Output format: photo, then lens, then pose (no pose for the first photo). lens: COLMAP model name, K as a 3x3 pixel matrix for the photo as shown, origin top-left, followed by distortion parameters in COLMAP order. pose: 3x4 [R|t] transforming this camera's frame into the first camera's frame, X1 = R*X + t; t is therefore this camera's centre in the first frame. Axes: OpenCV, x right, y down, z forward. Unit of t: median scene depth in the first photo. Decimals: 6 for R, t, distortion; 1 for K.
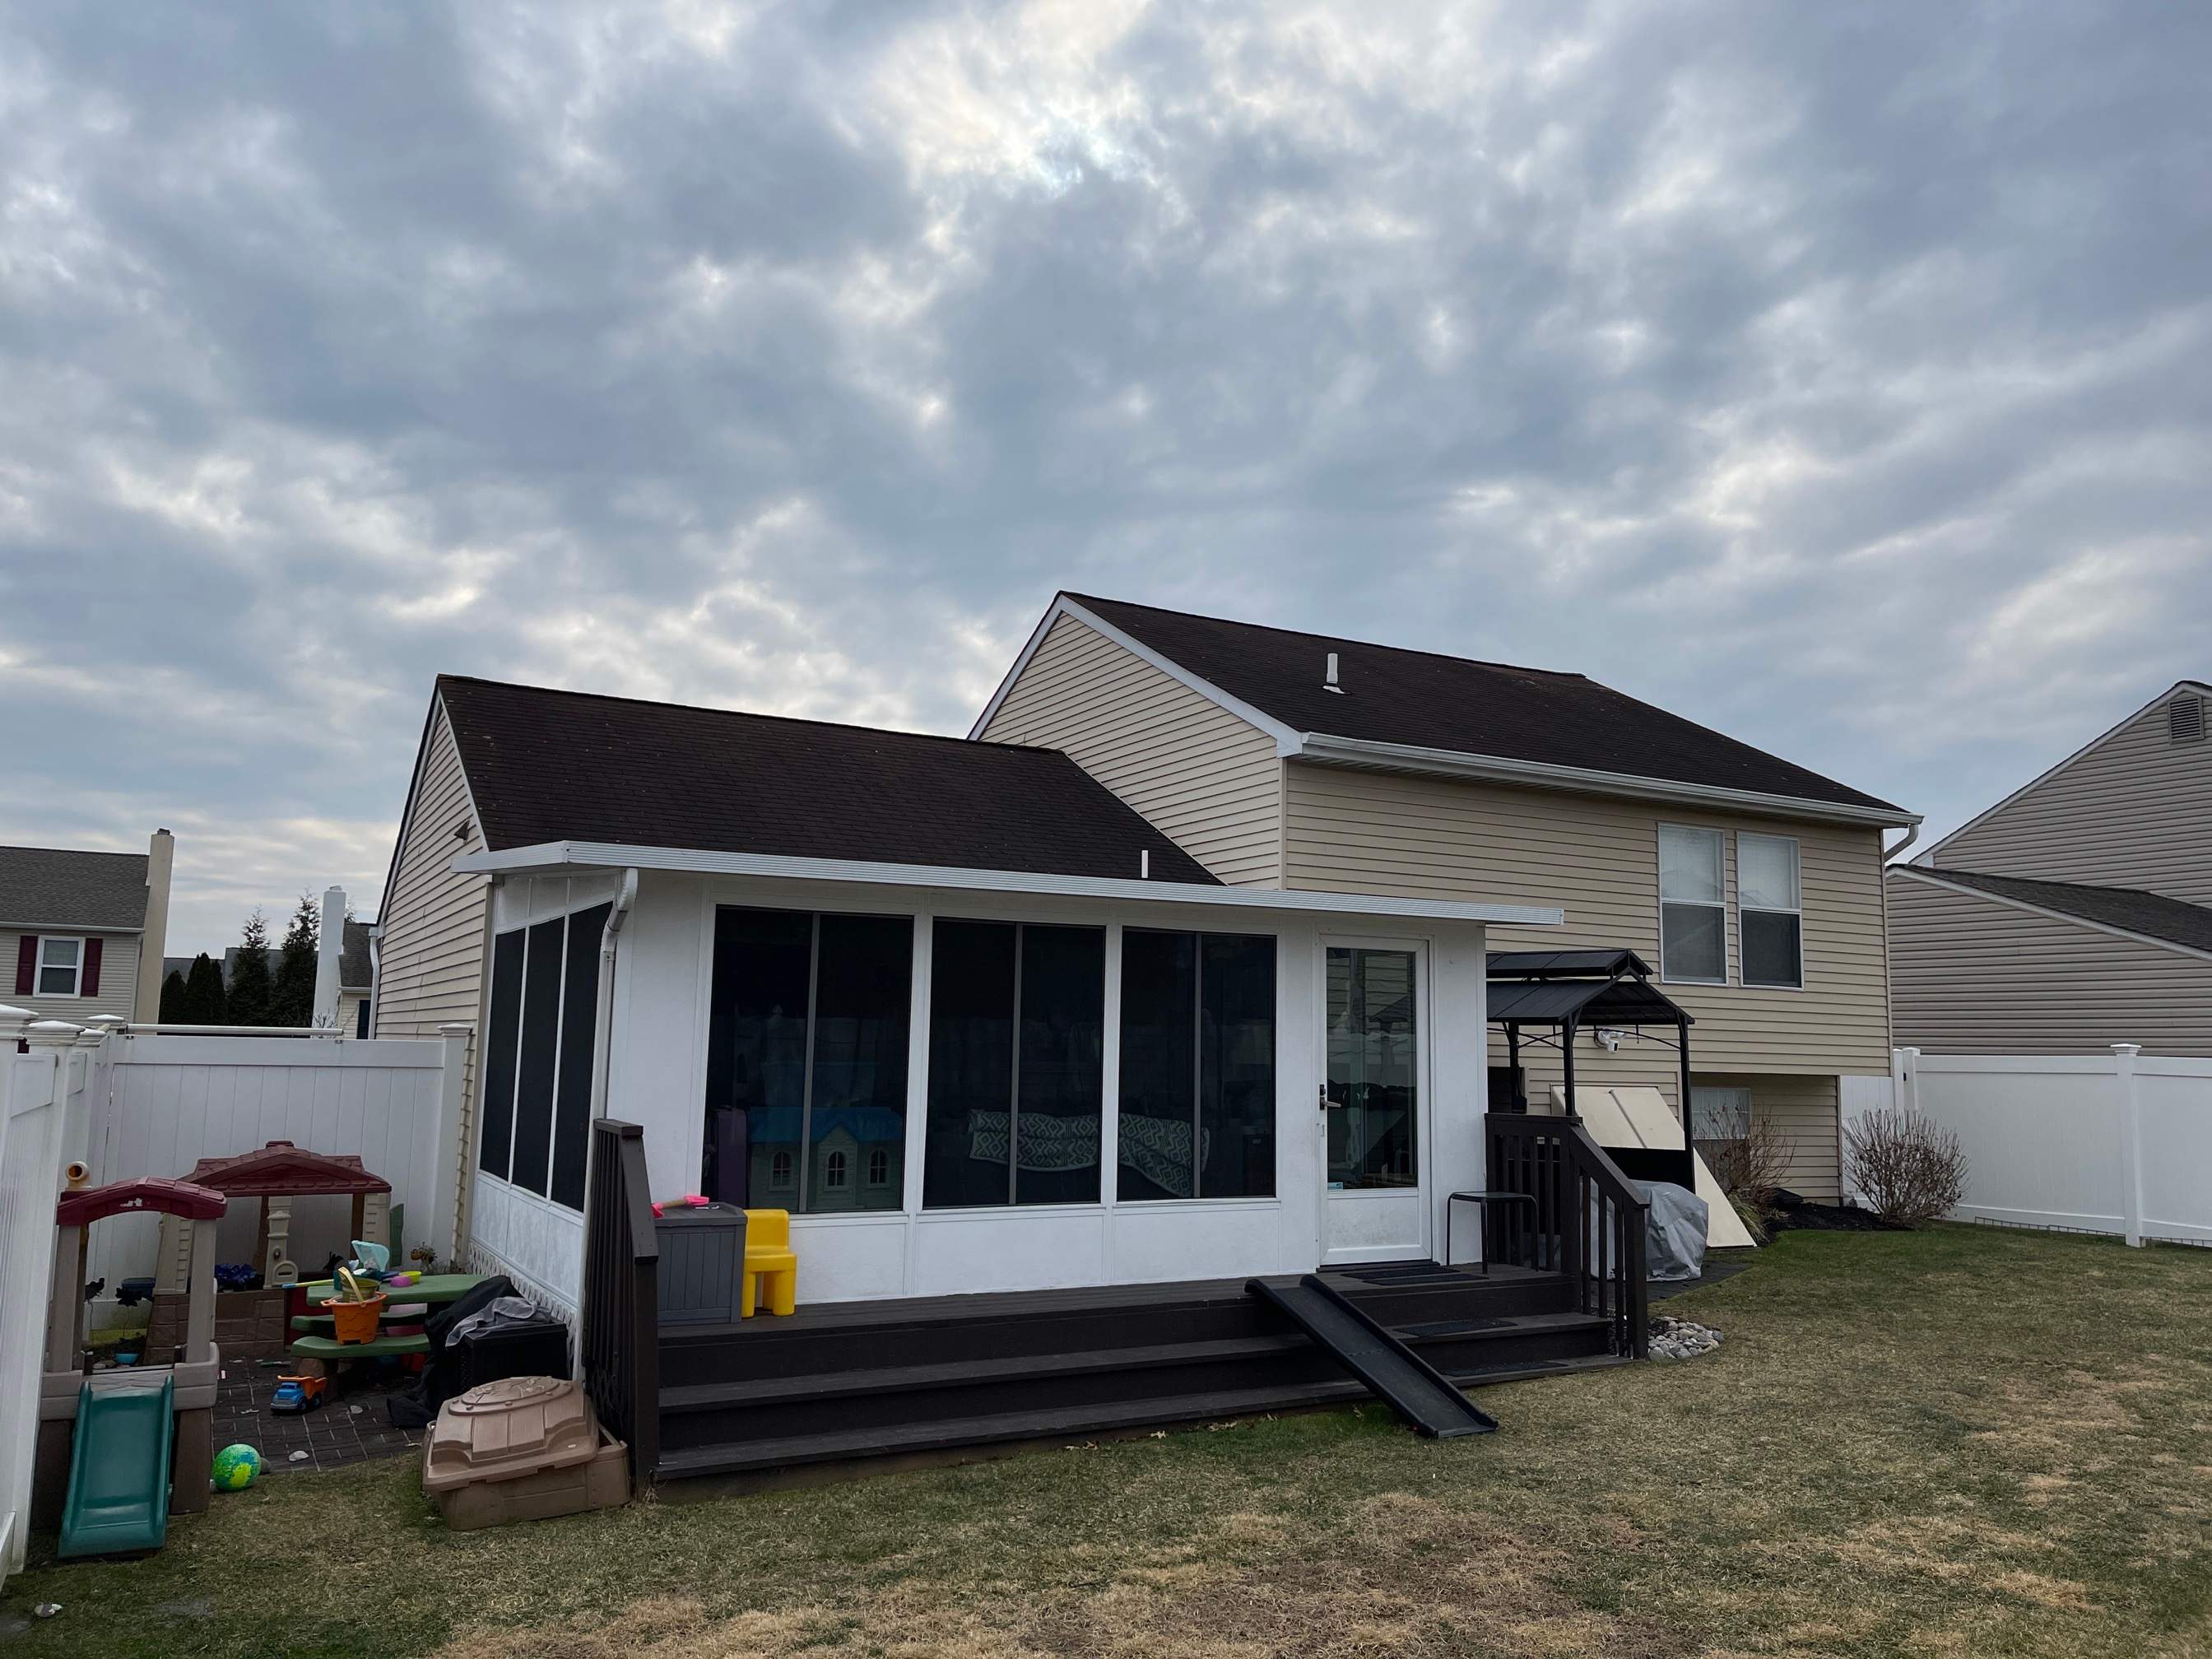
lens RADIAL K [[1678.9, 0, 1110.9], [0, 1678.9, 844.5], [0, 0, 1]] dist [0.051491, -0.031848]
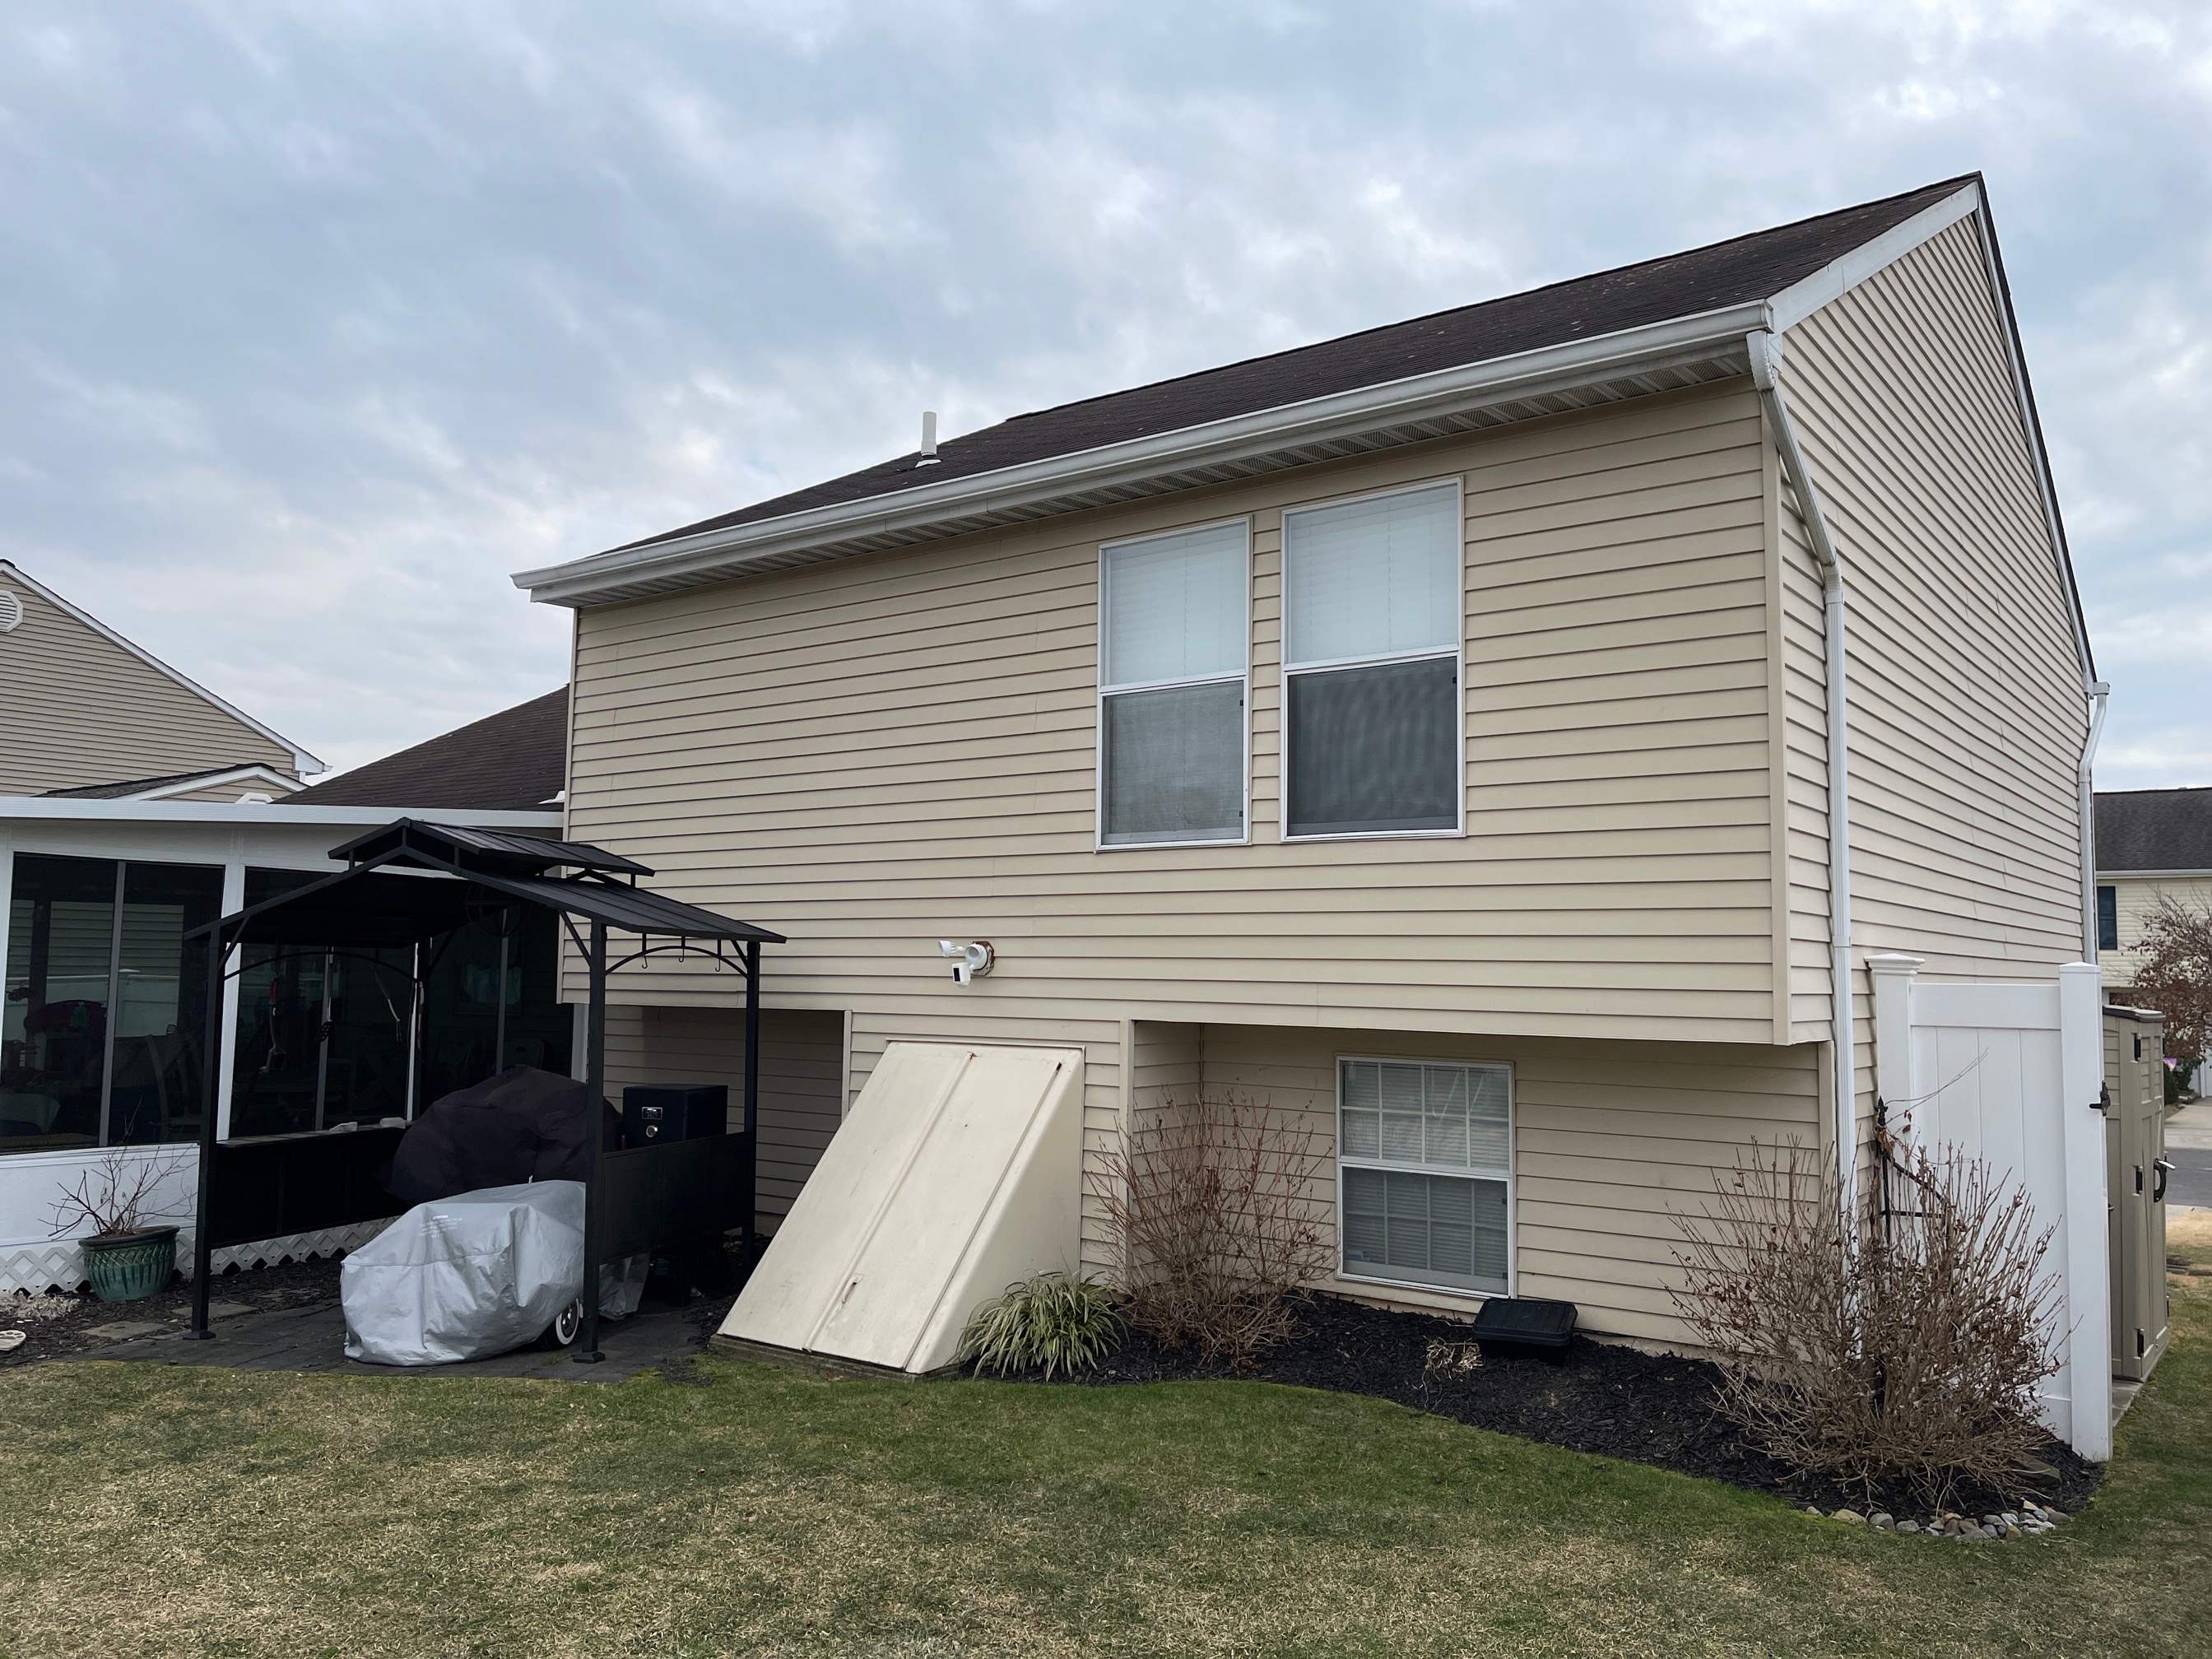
lens RADIAL K [[1678.9, 0, 1110.9], [0, 1678.9, 844.5], [0, 0, 1]] dist [0.051491, -0.031848]
pose [[0.421551, -0.087053, -0.902617, 1.219681], [0.108648, 0.993060, -0.045034, 0.159399], [0.900273, -0.079083, 0.428083, 1.202394]]
